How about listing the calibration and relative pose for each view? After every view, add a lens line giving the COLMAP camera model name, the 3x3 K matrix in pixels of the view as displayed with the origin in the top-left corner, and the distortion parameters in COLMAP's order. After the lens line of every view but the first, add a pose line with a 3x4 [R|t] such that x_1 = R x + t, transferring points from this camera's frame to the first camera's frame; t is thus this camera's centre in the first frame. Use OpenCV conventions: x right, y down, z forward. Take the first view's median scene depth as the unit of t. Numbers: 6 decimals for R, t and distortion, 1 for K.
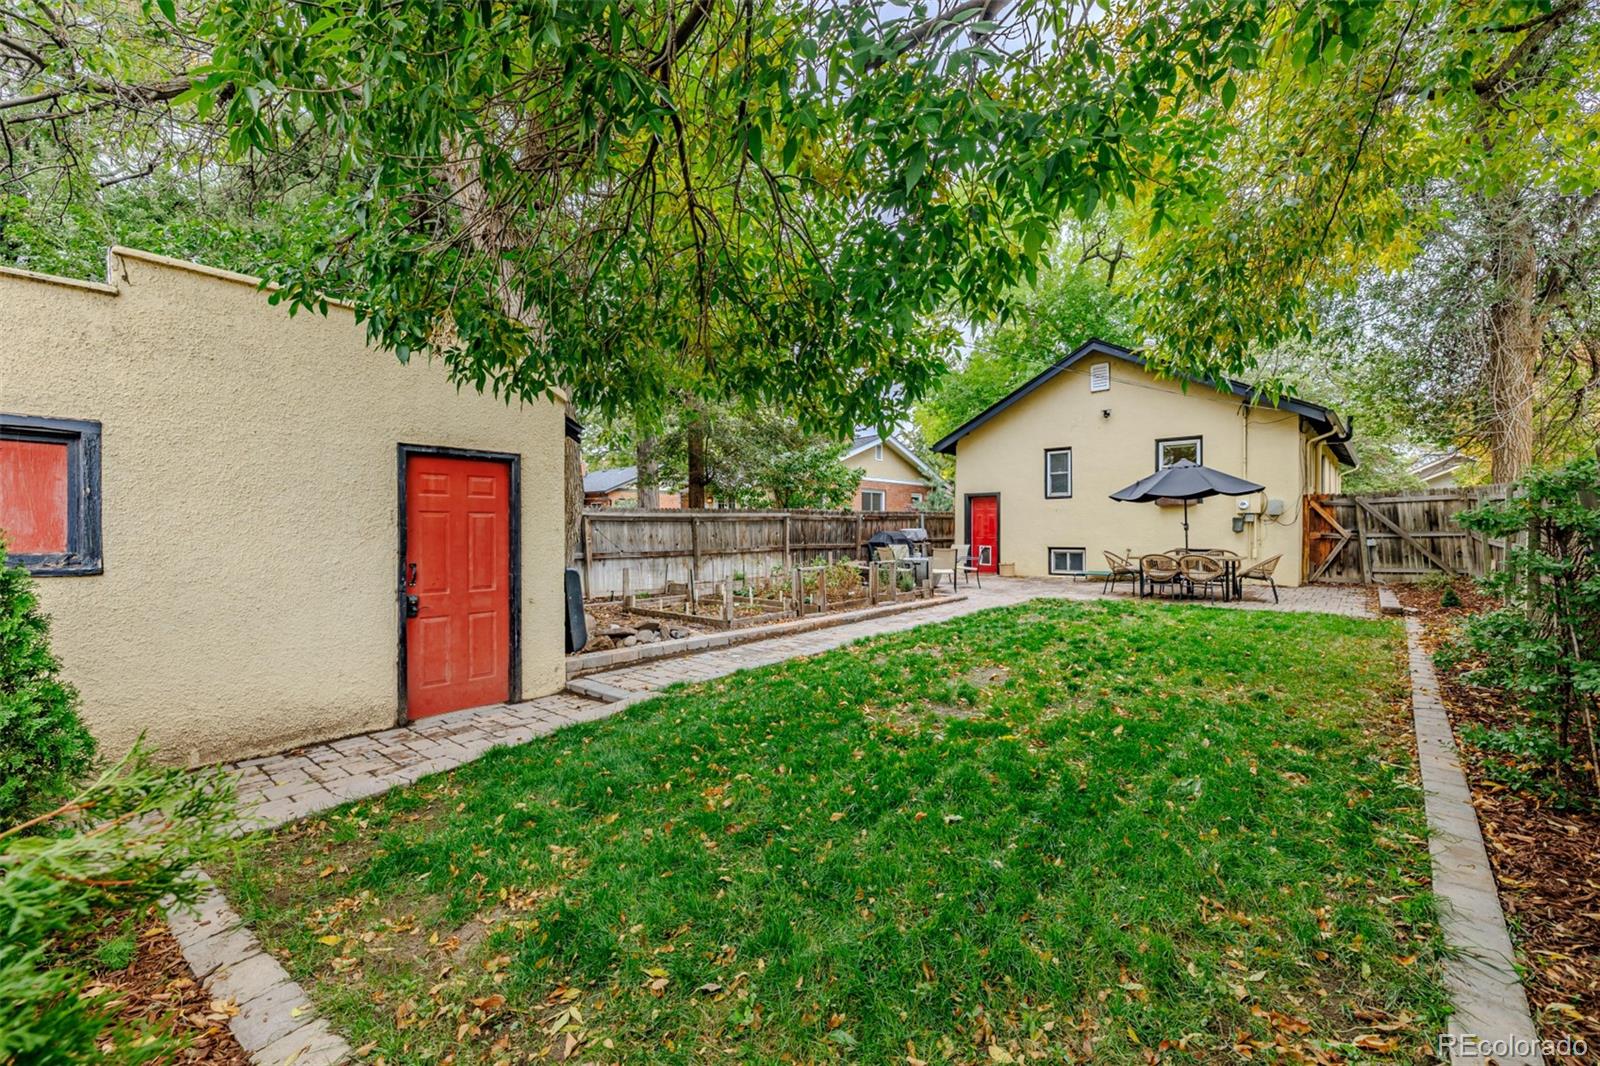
lens RADIAL K [[681.9, 0, 800.0], [0, 681.9, 533.0], [0, 0, 1]] dist [0.000023, 0.000098]
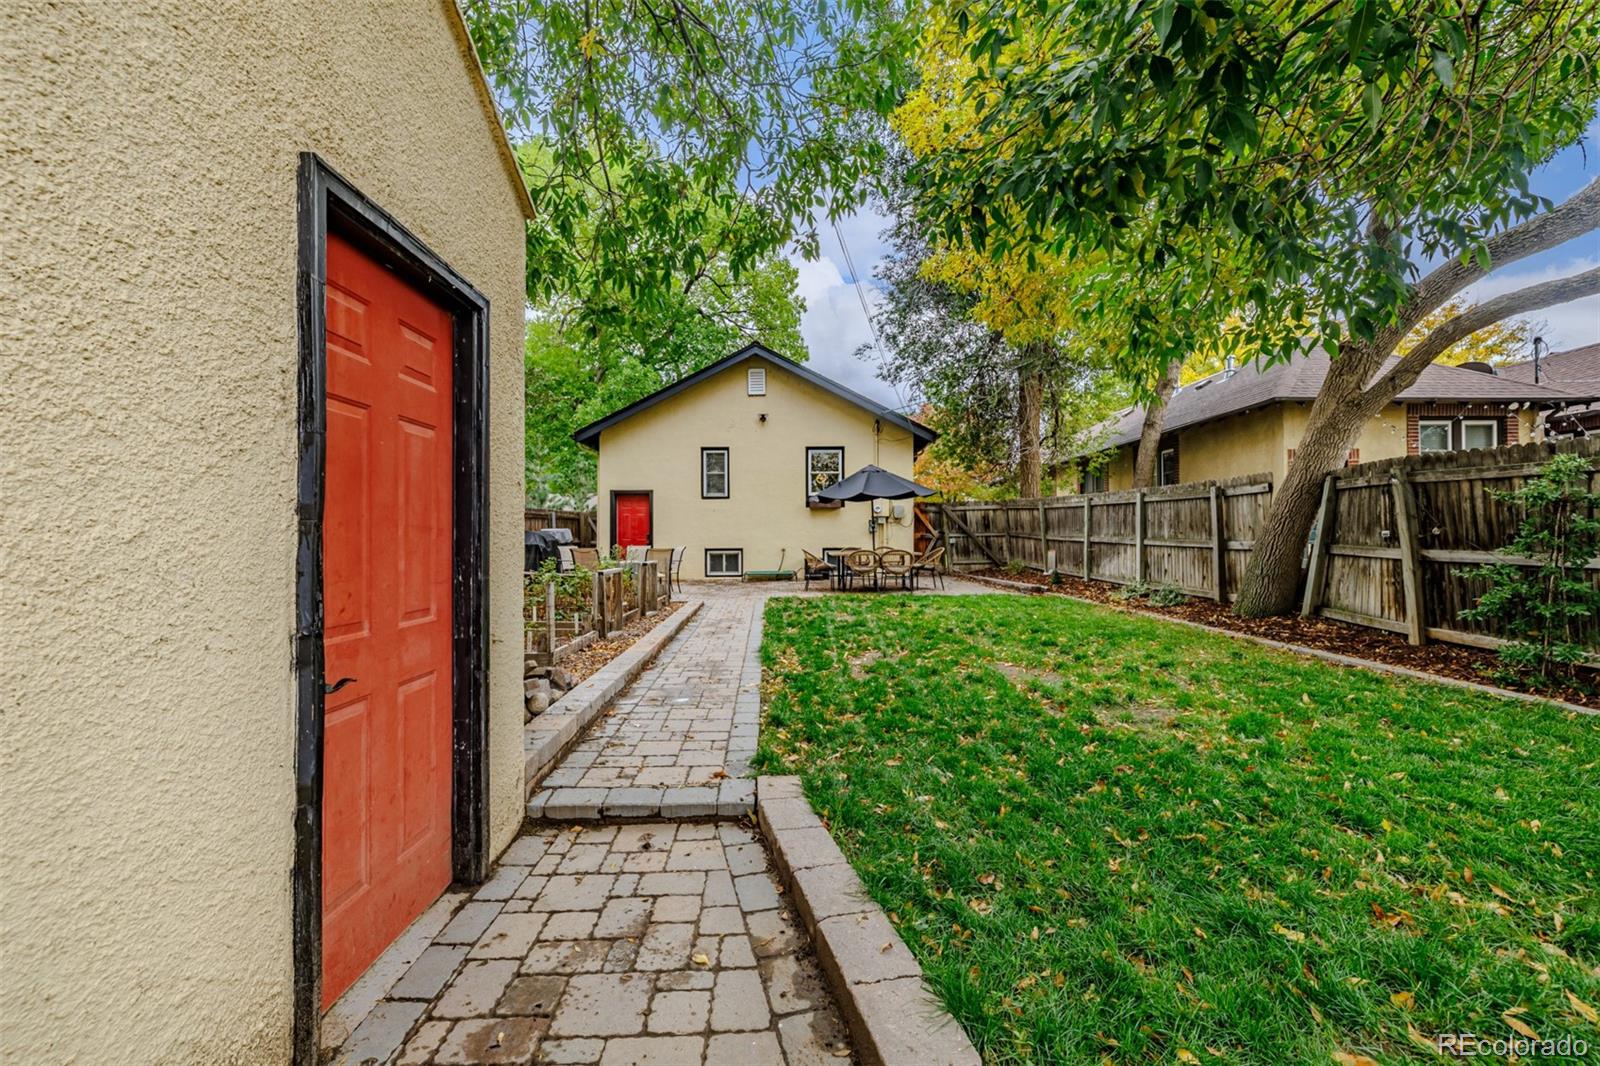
lens RADIAL K [[681.9, 0, 800.0], [0, 681.9, 533.0], [0, 0, 1]] dist [0.000023, 0.000098]
pose [[0.733630, 0.007379, 0.679509, -0.243210], [0.004027, 0.999876, -0.015205, 0.017146], [-0.679537, 0.013892, 0.733510, 0.238699]]
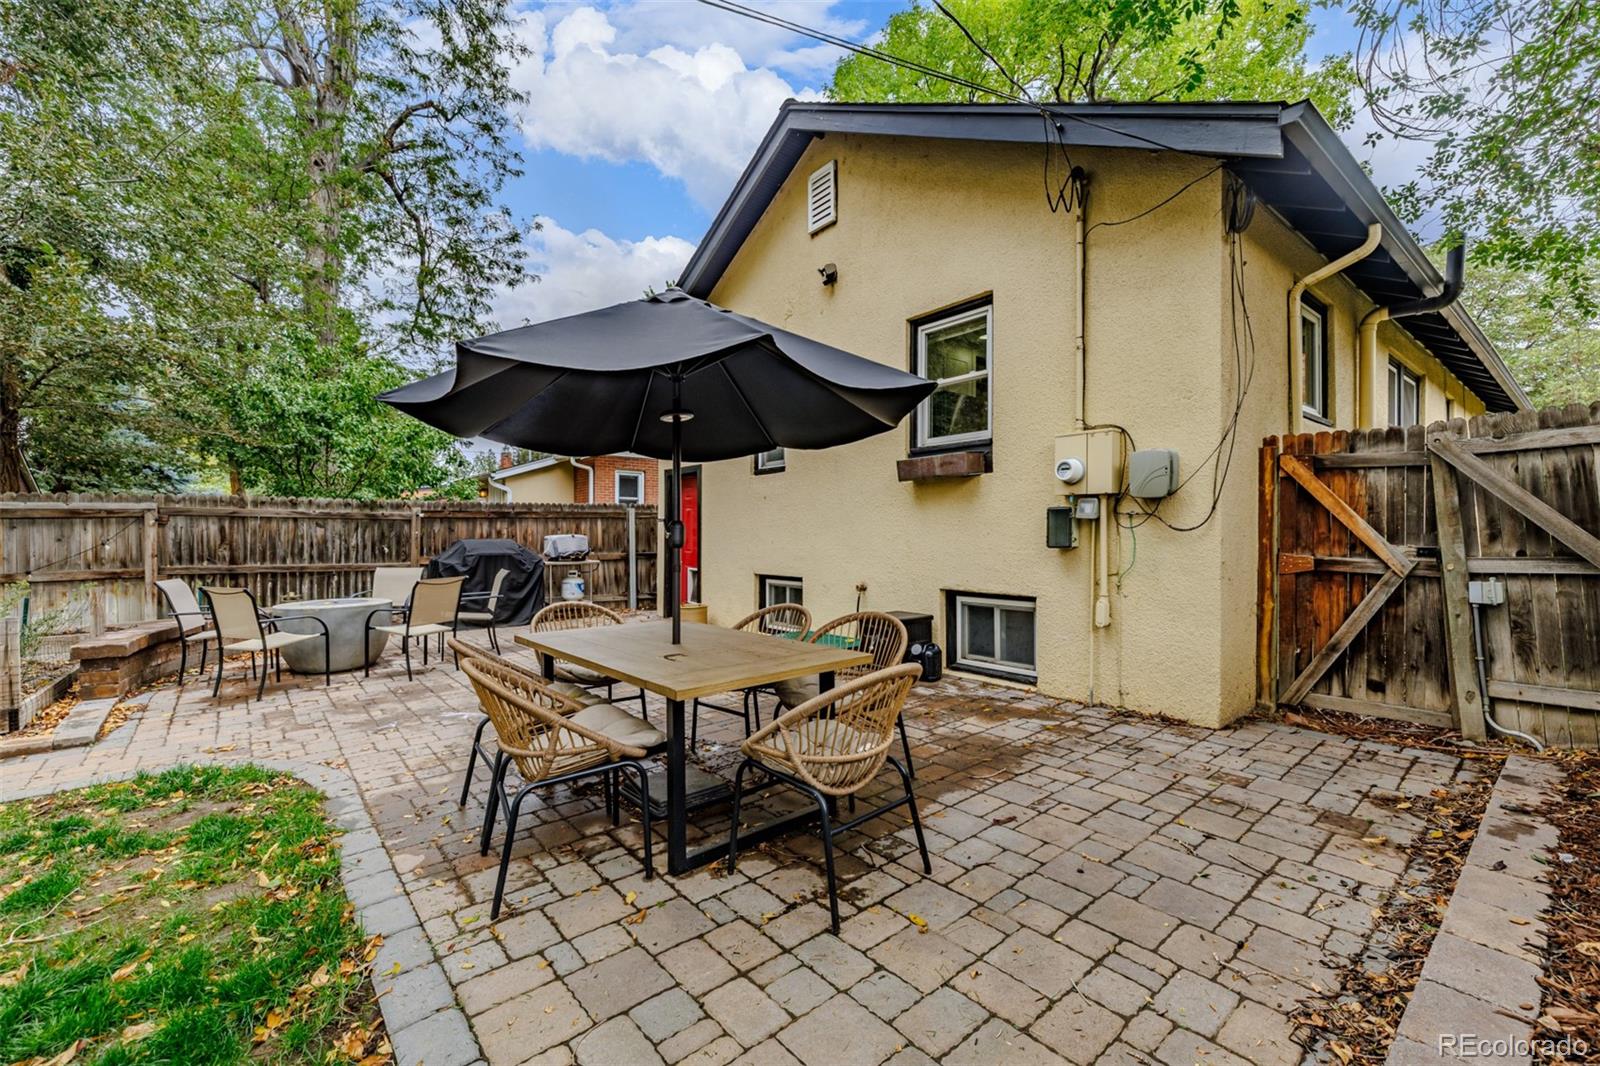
lens RADIAL K [[681.9, 0, 800.0], [0, 681.9, 533.0], [0, 0, 1]] dist [0.000023, 0.000098]
pose [[0.985642, 0.004799, -0.168783, 0.583989], [-0.006300, 0.999945, -0.008354, -0.006103], [0.168733, 0.009297, 0.985618, 0.649844]]
